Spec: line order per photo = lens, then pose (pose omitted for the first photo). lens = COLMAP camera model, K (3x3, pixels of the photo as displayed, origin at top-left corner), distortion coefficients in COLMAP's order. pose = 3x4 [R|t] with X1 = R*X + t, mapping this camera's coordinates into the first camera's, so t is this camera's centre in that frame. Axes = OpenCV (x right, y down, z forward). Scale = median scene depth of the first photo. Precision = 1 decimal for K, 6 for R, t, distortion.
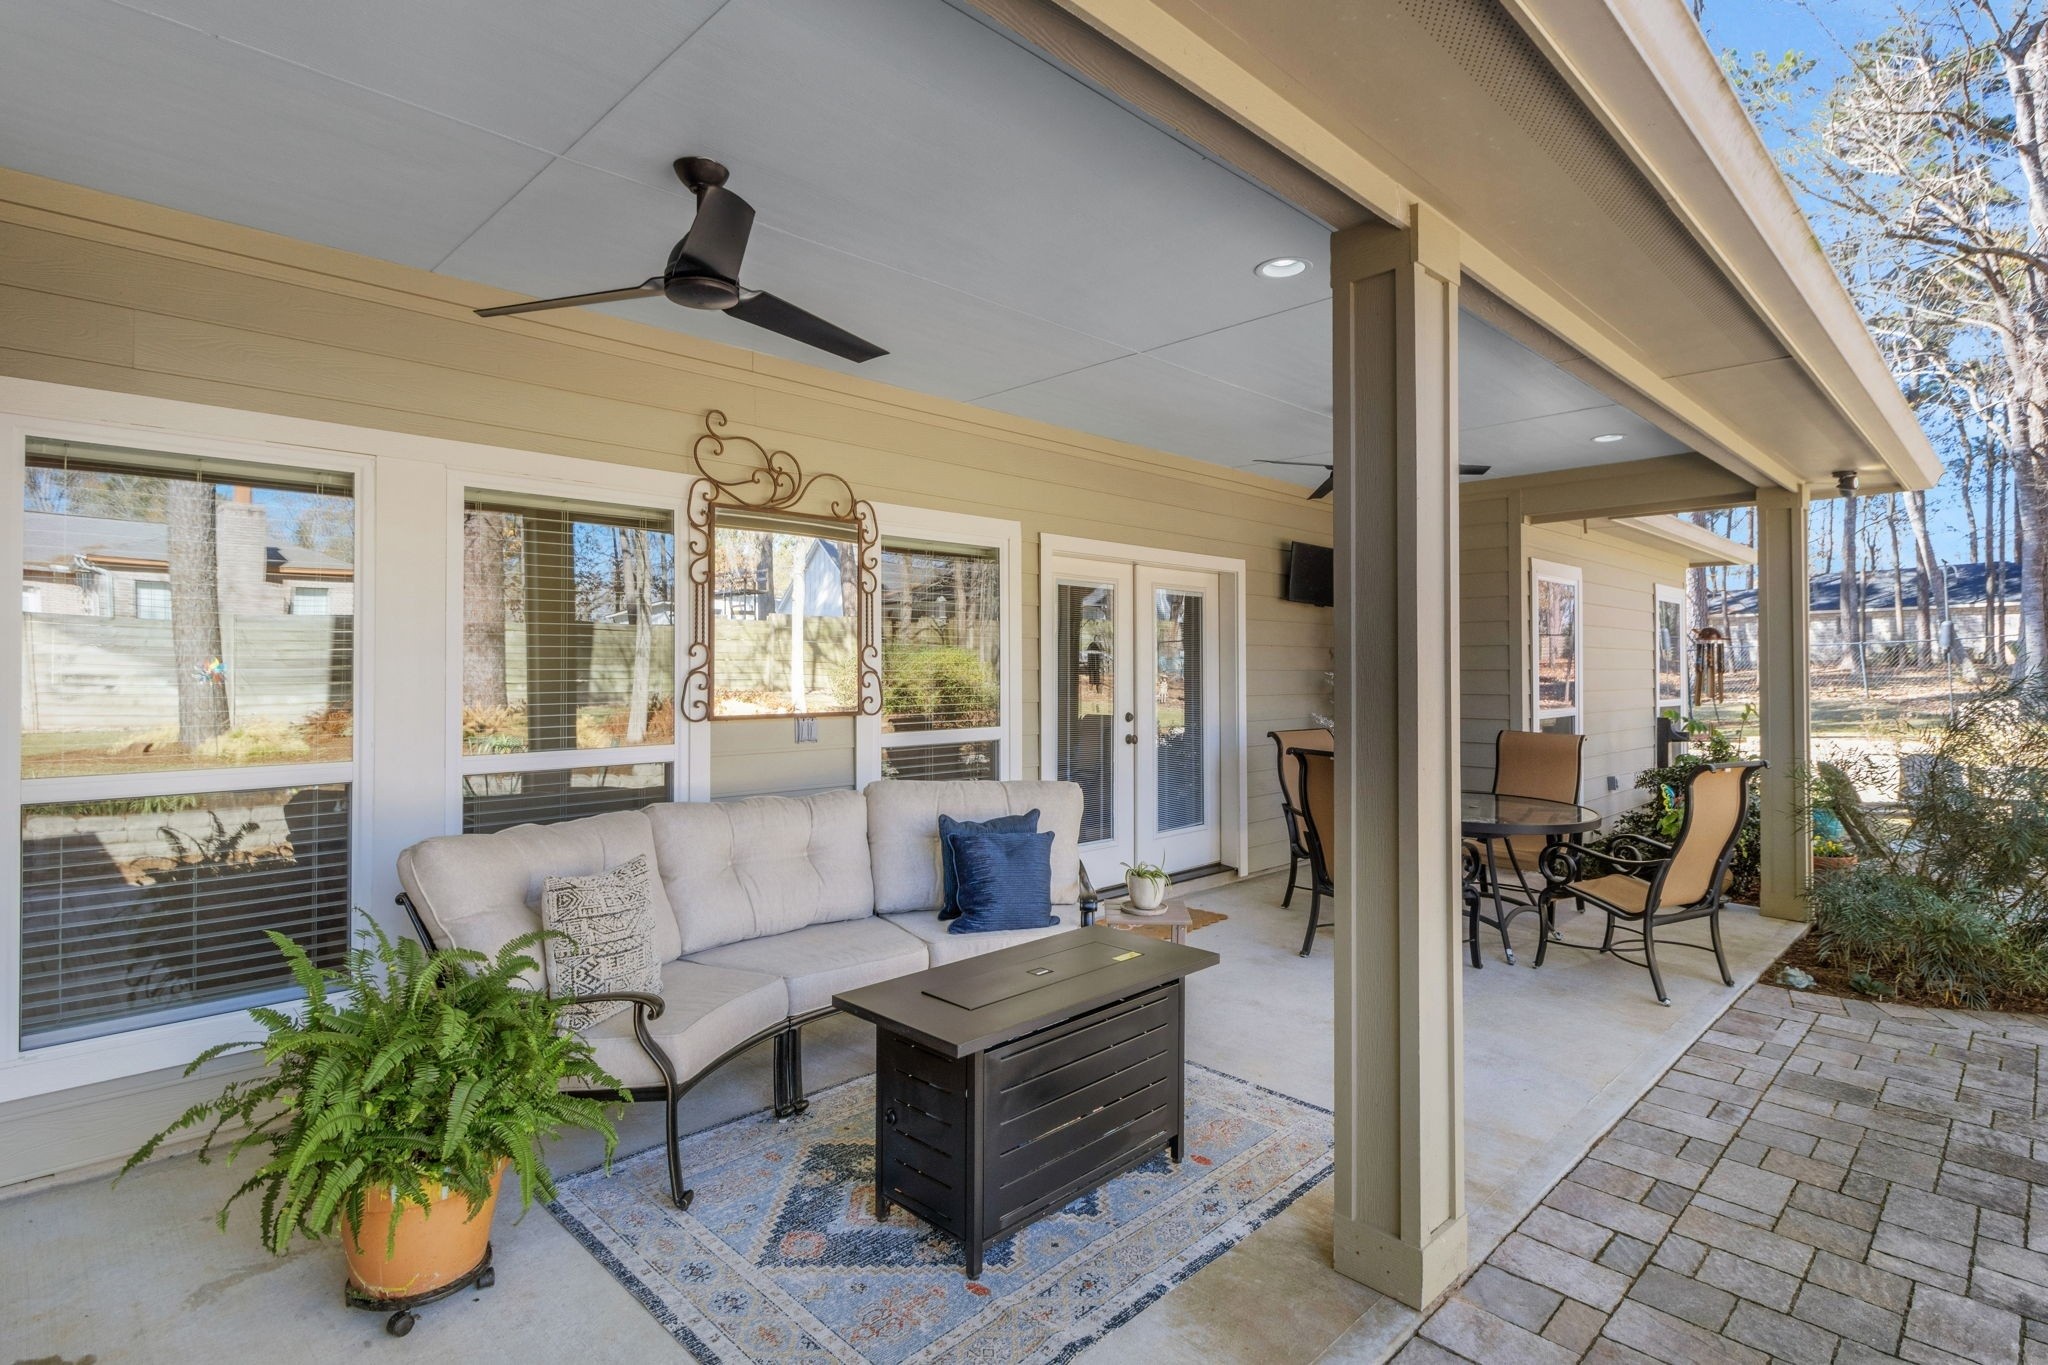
lens RADIAL K [[1020.7, 0, 1026.0], [0, 1020.7, 648.6], [0, 0, 1]] dist [0.000618, -0.000245]
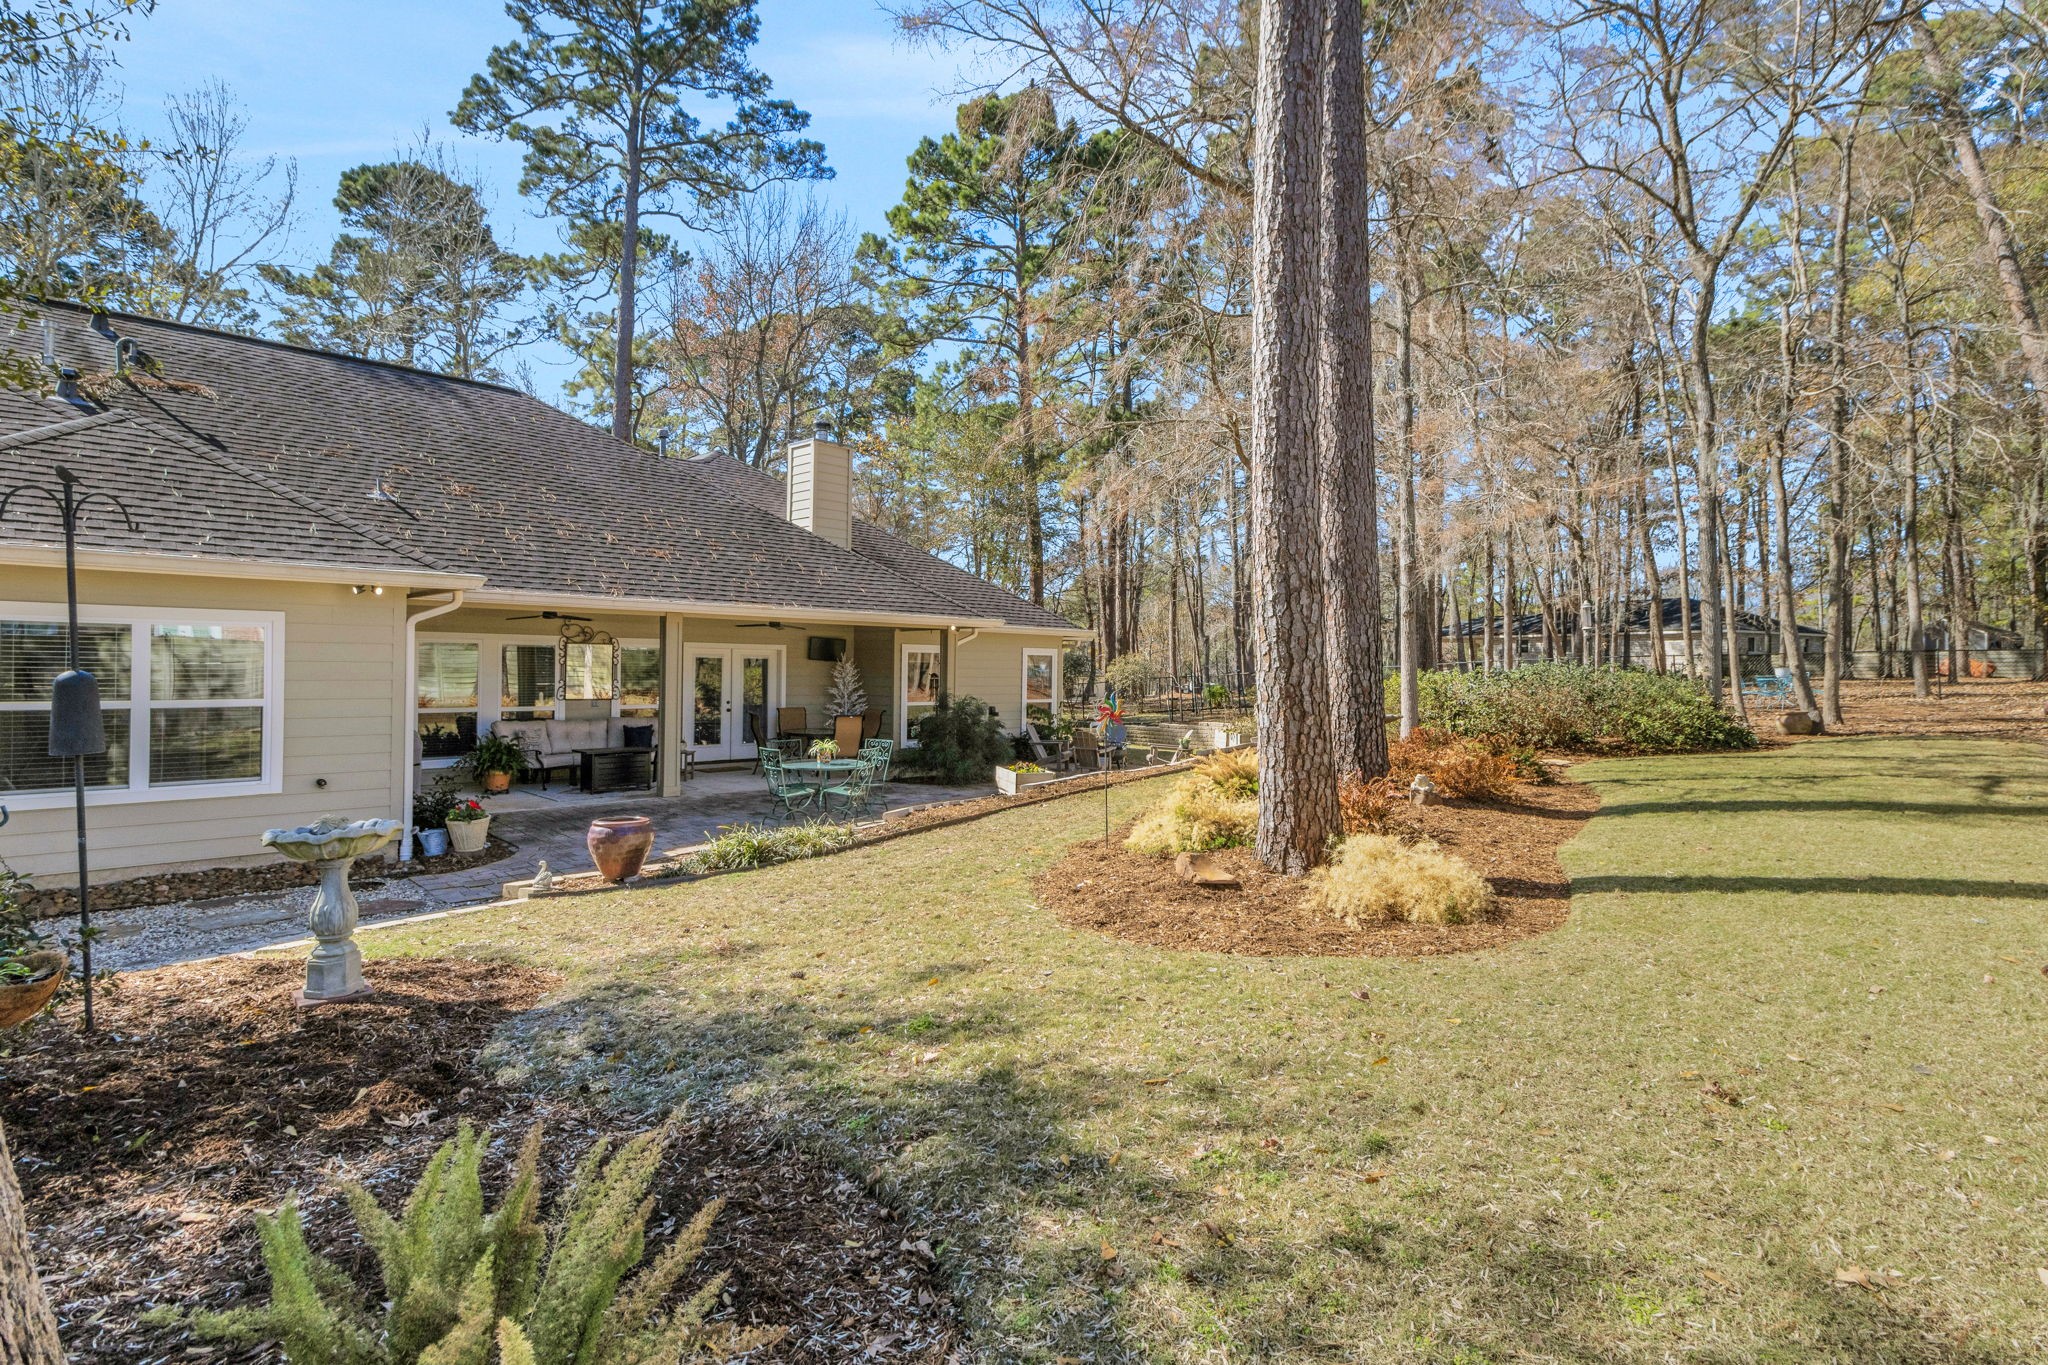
lens RADIAL K [[999.0, 0, 1028.1], [0, 999.0, 650.6], [0, 0, 1]] dist [0.002658, 0.000171]
pose [[0.999980, 0.006075, -0.001975, 1.387289], [-0.006064, 0.999966, 0.005613, -0.141618], [0.002009, -0.005601, 0.999982, -2.655149]]
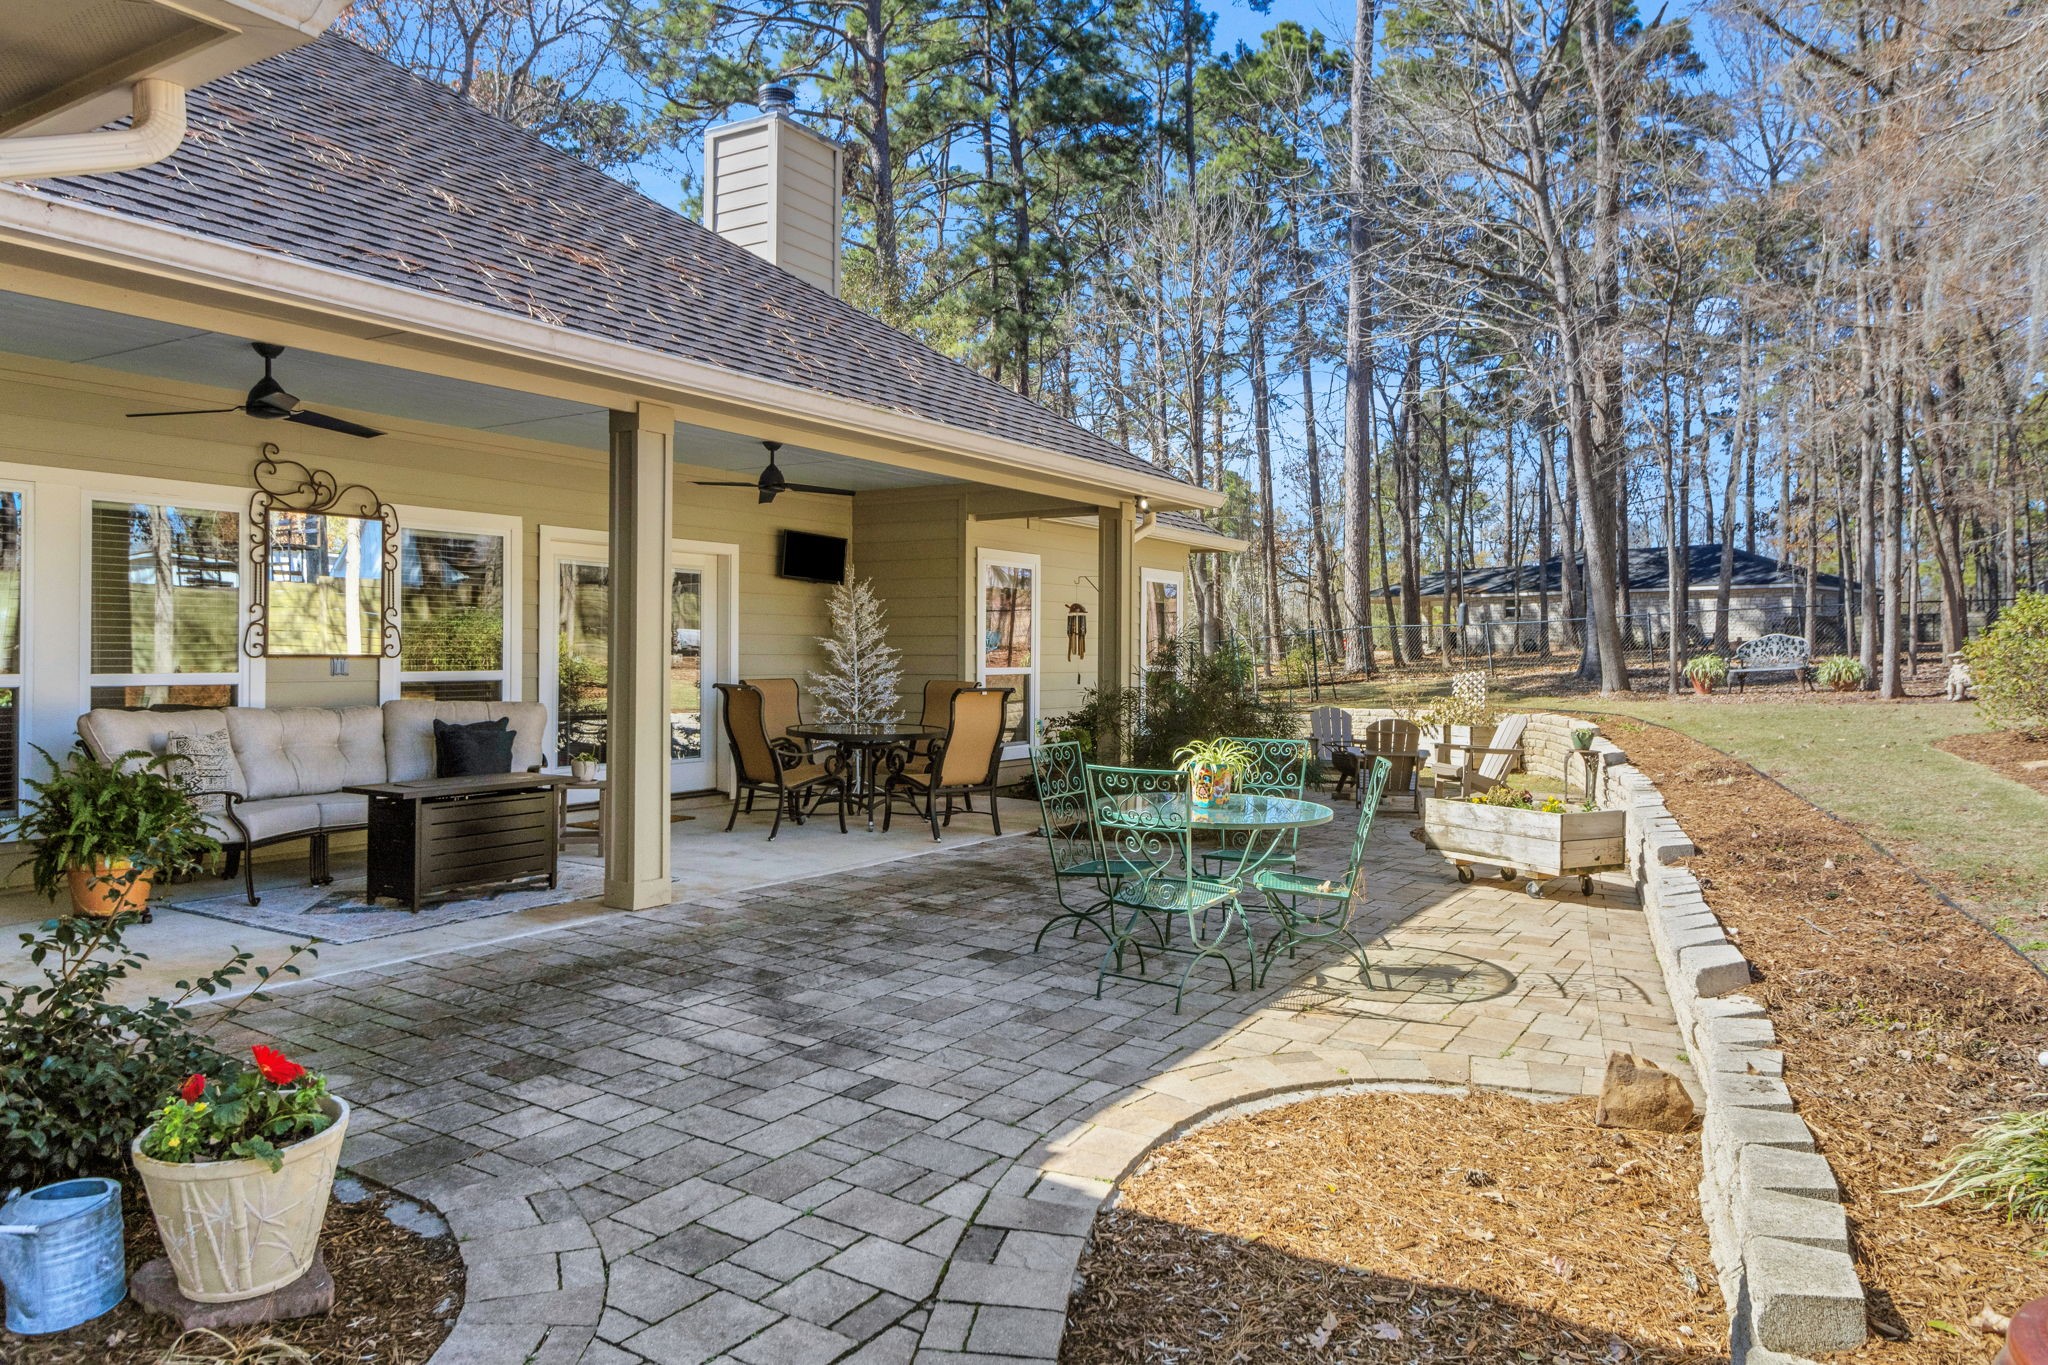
lens RADIAL K [[1309.0, 0, 1029.8], [0, 1309.0, 637.1], [0, 0, 1]] dist [0.000936, -0.000446]
pose [[0.969639, 0.005854, 0.244470, 0.283856], [-0.007699, 0.999949, 0.006591, 0.020468], [-0.244419, -0.008273, 0.969634, -1.050858]]
